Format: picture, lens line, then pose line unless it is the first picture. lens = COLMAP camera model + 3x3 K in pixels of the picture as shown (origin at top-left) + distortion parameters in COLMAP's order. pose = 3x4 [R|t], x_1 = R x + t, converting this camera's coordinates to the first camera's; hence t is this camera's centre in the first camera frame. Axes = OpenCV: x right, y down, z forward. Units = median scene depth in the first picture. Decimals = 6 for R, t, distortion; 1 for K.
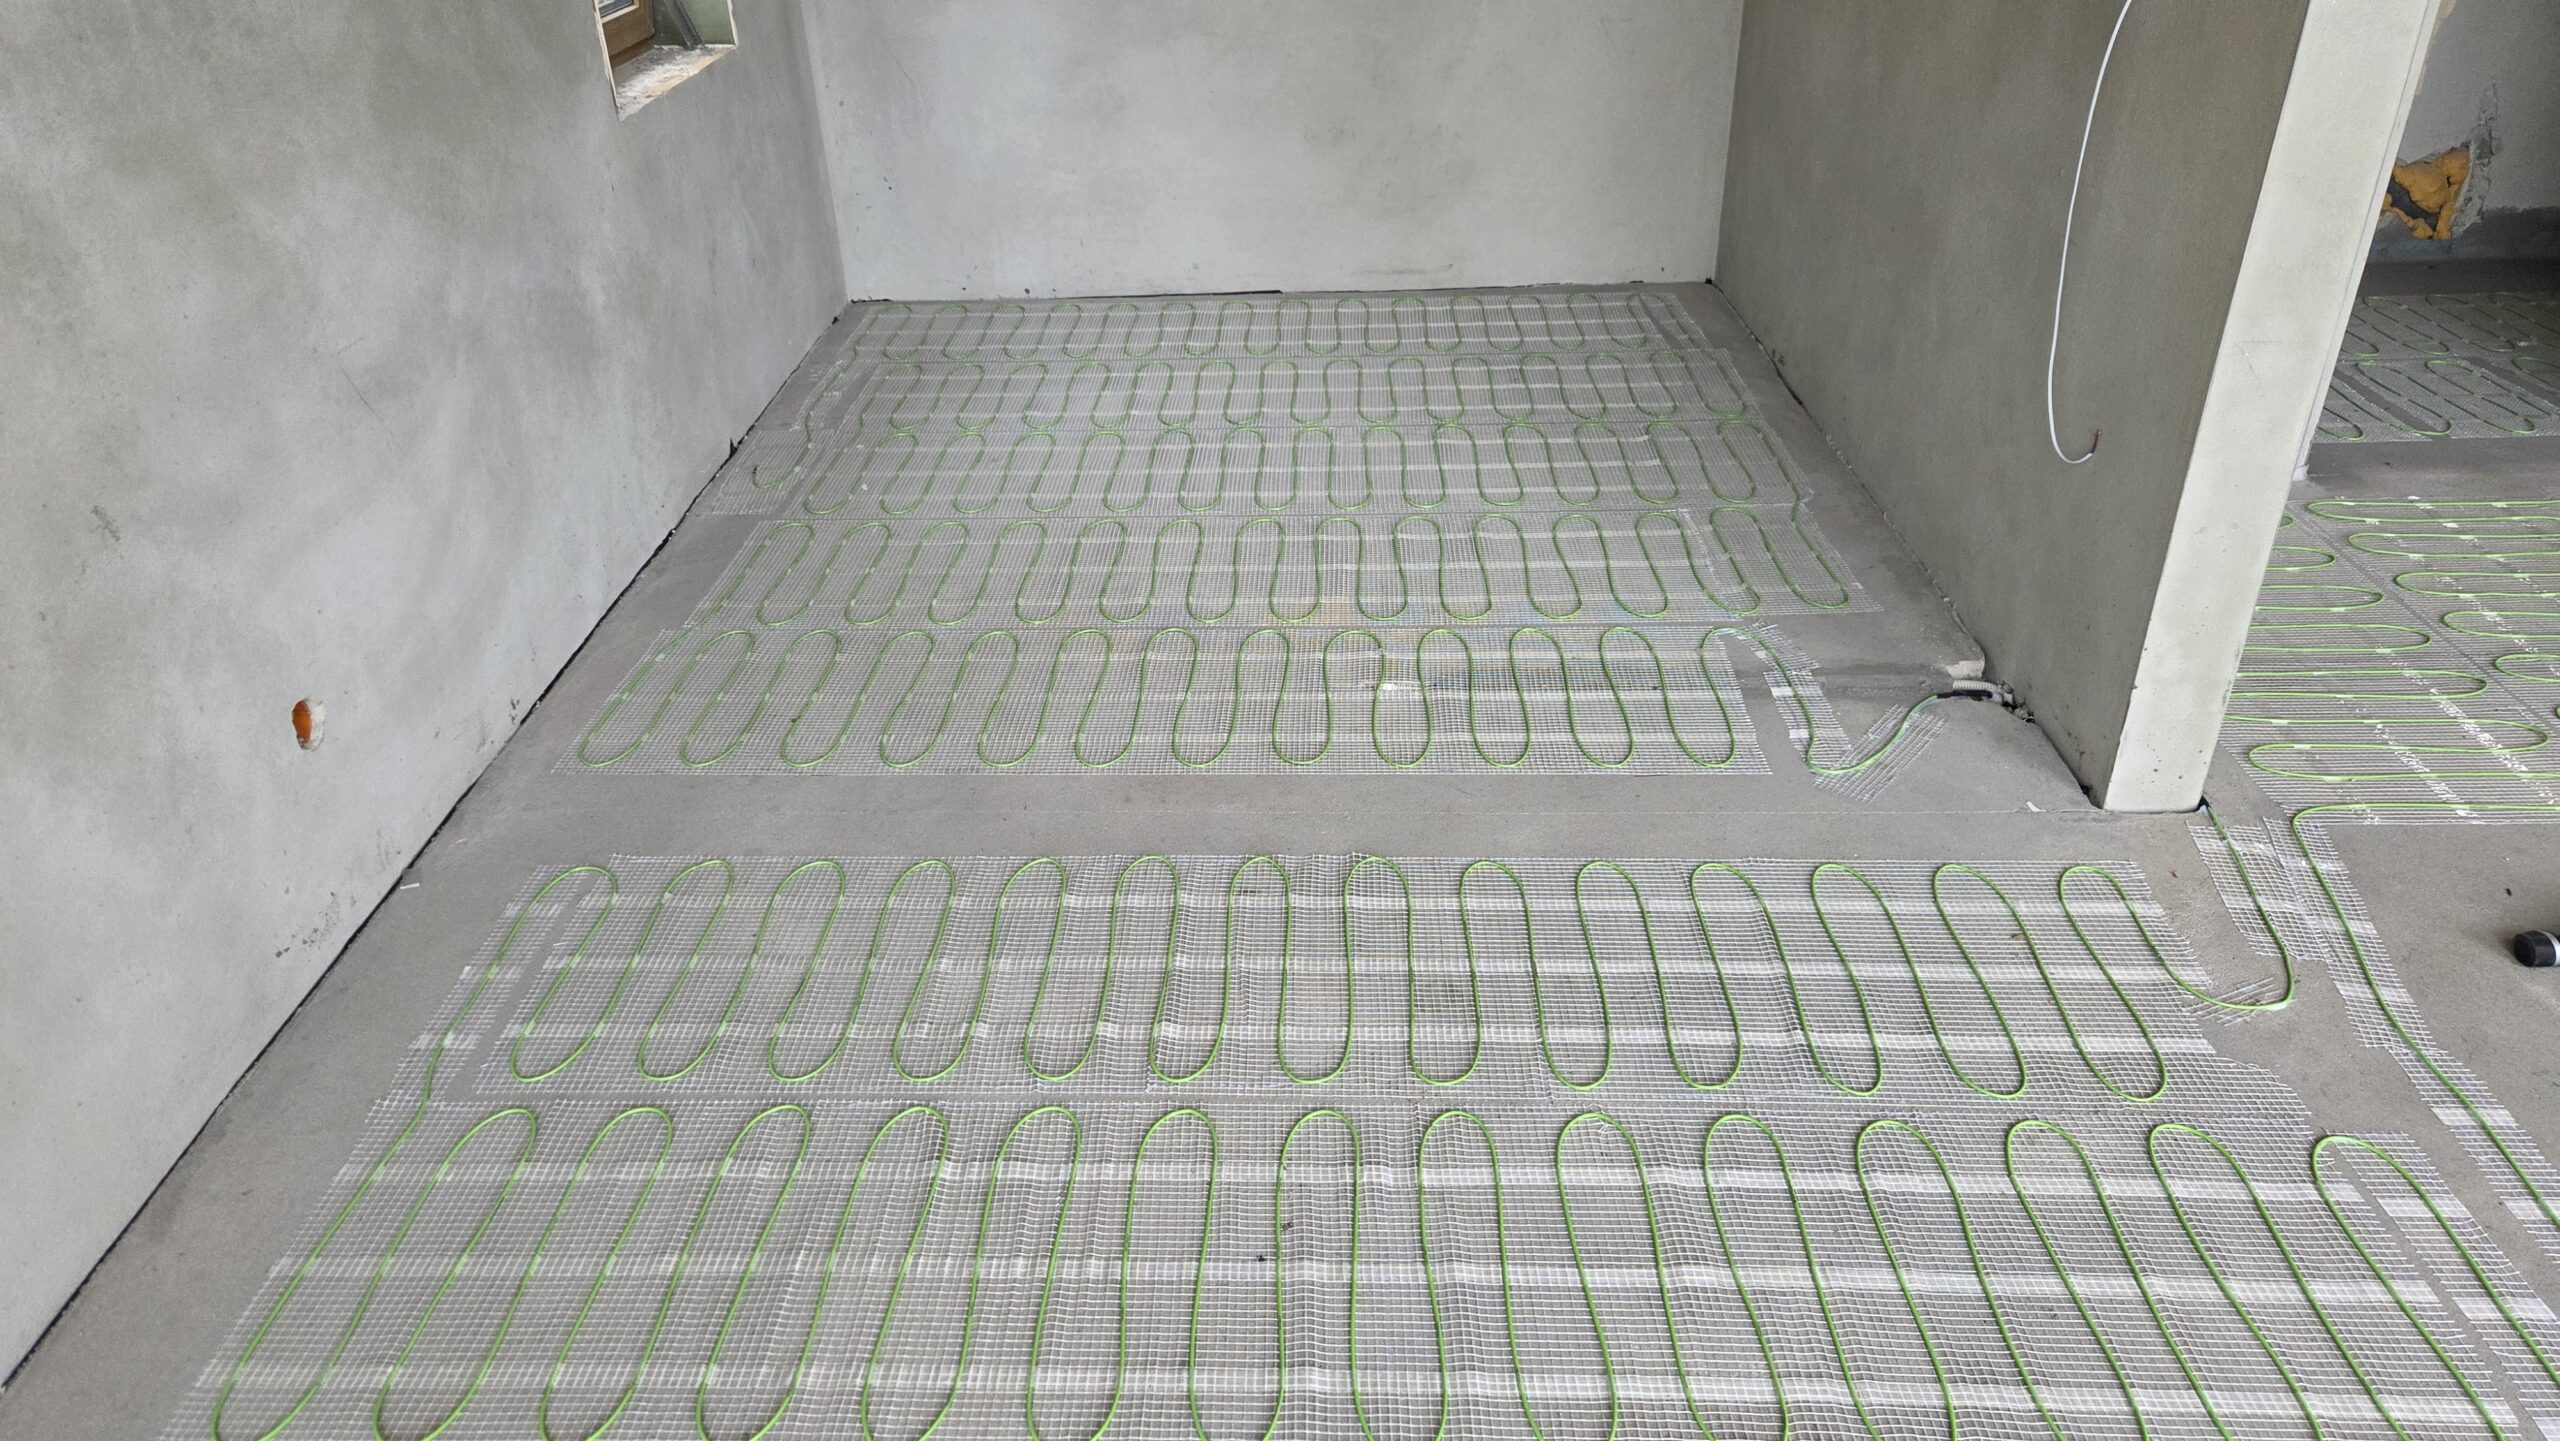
lens RADIAL K [[1699.3, 0, 1269.5], [0, 1699.3, 712.3], [0, 0, 1]] dist [0.042236, -0.026683]
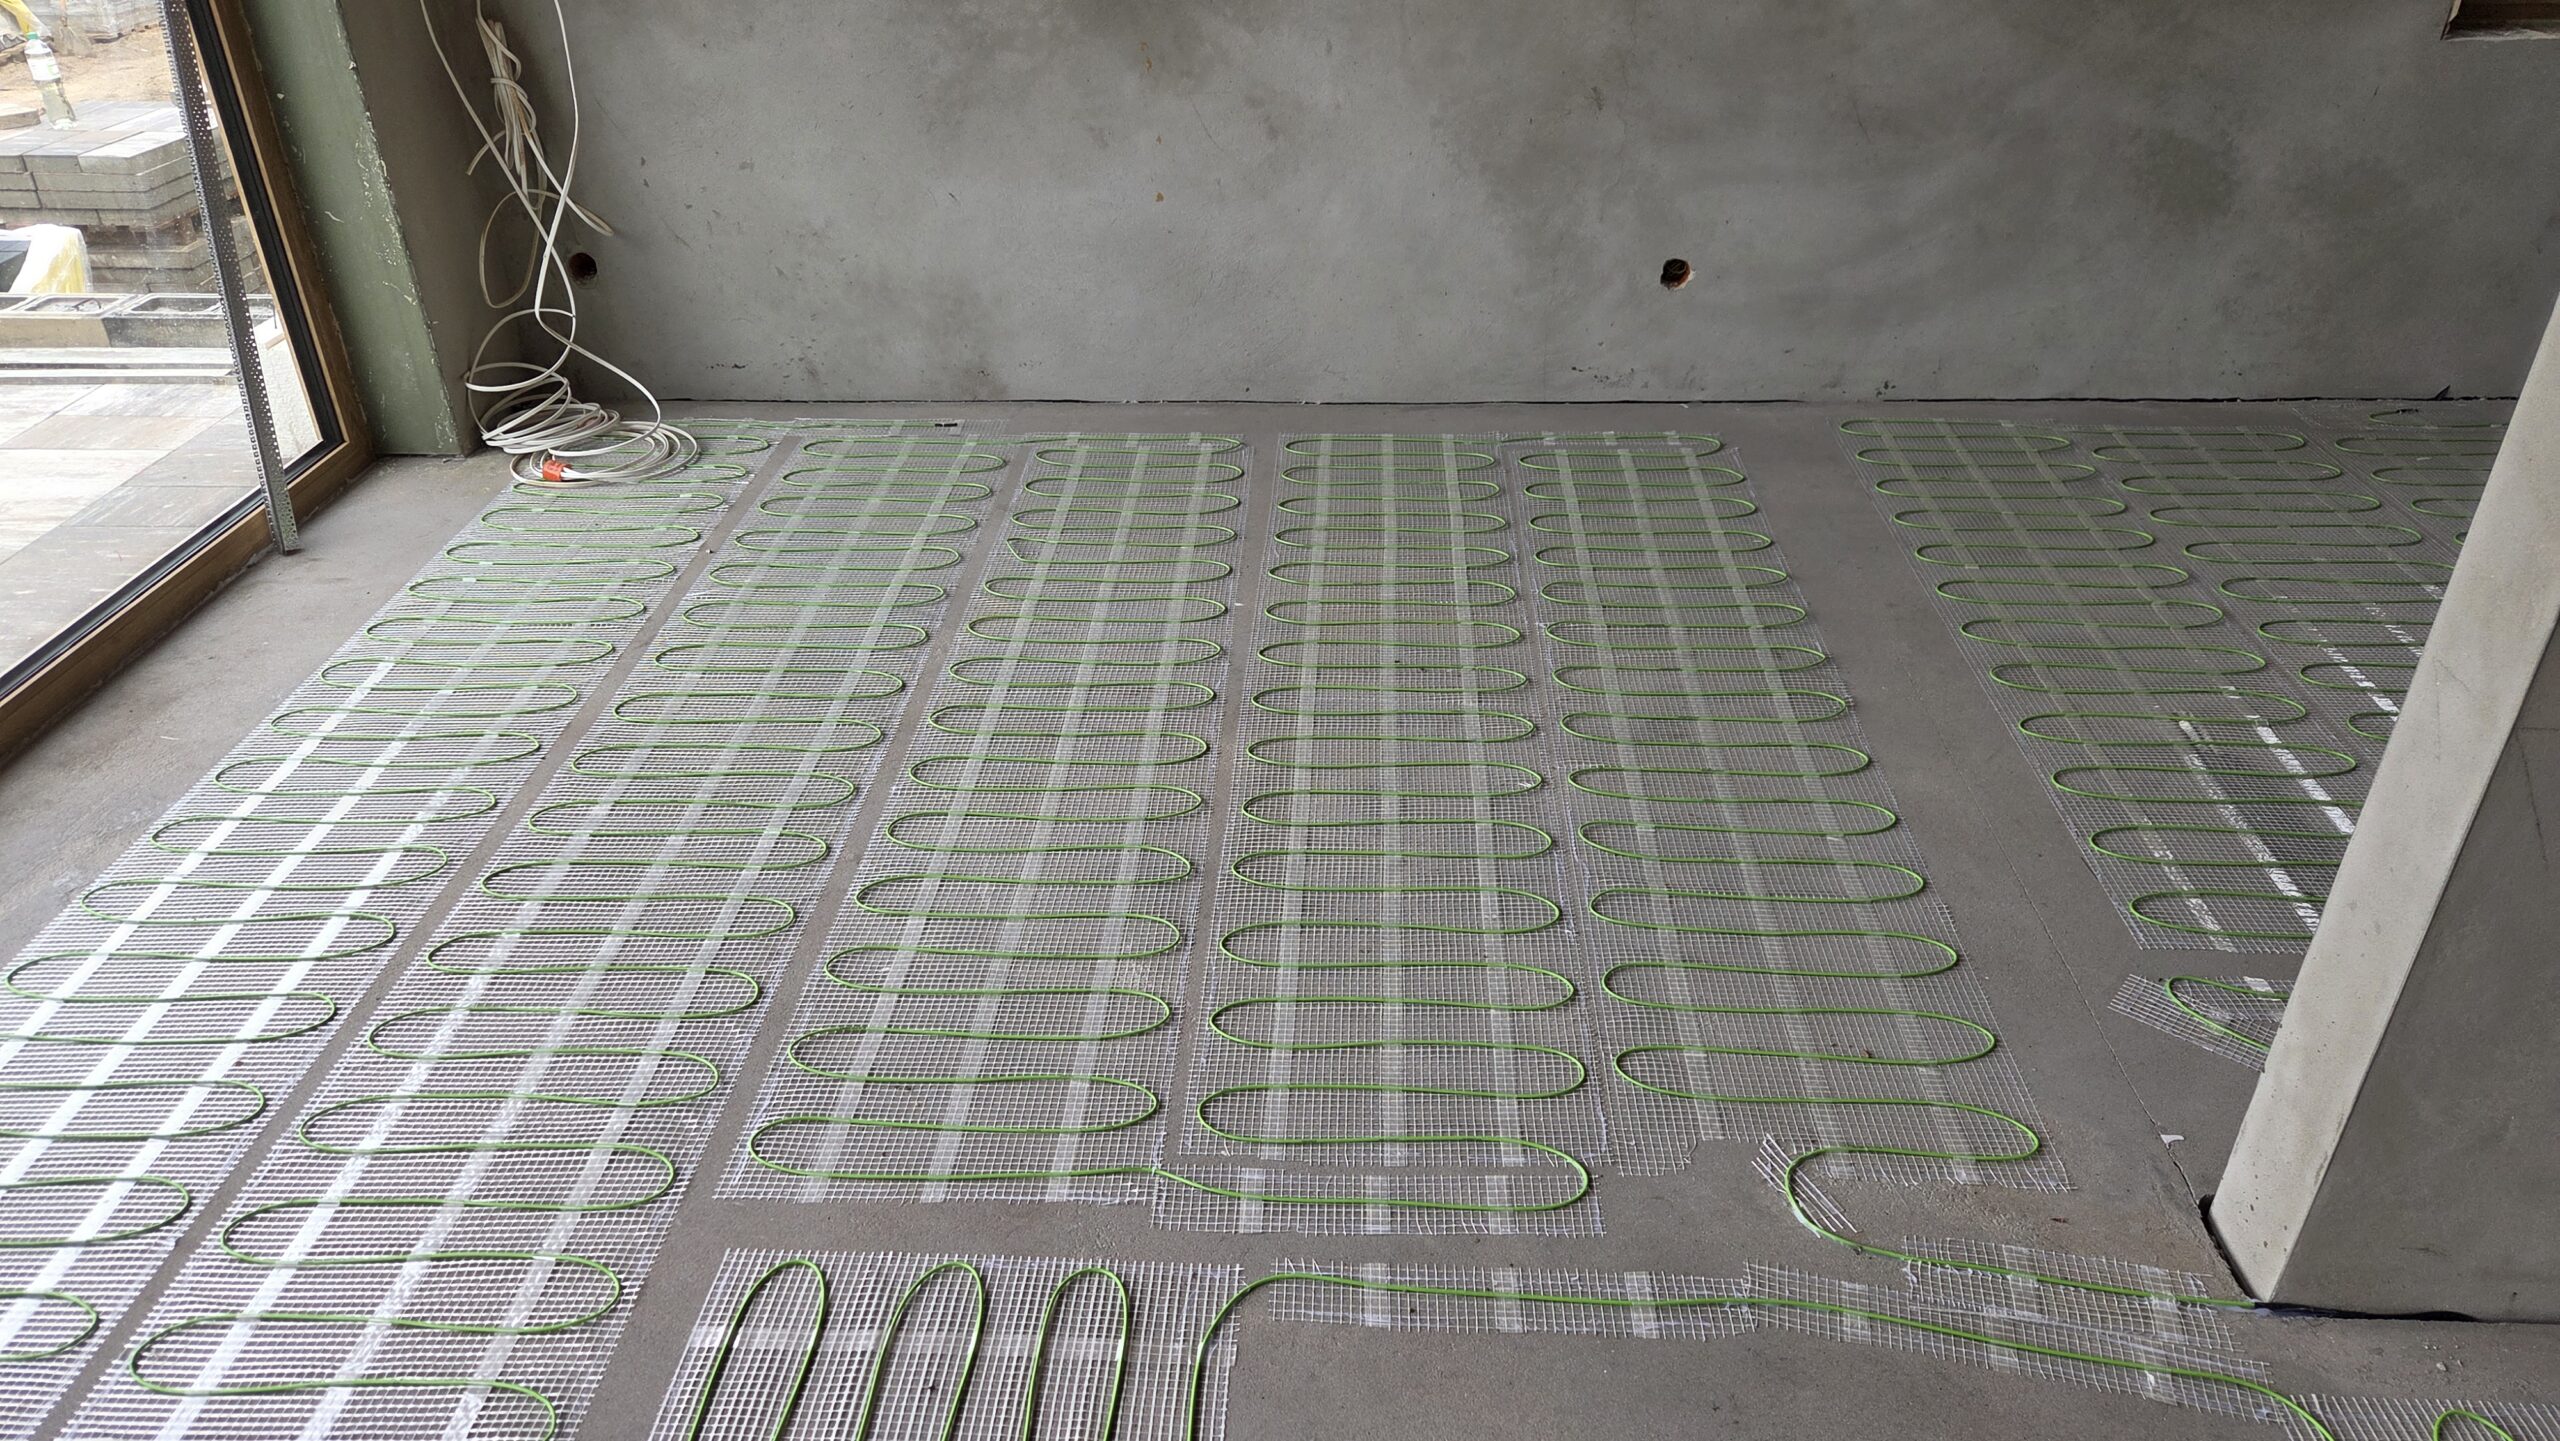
lens RADIAL K [[1699.3, 0, 1281.3], [0, 1699.3, 716.6], [0, 0, 1]] dist [0.042236, -0.026683]
pose [[-0.004131, 0.539868, -0.841740, 1.136560], [-0.489655, 0.732839, 0.472425, -0.288729], [0.871906, 0.414114, 0.261322, 0.411647]]
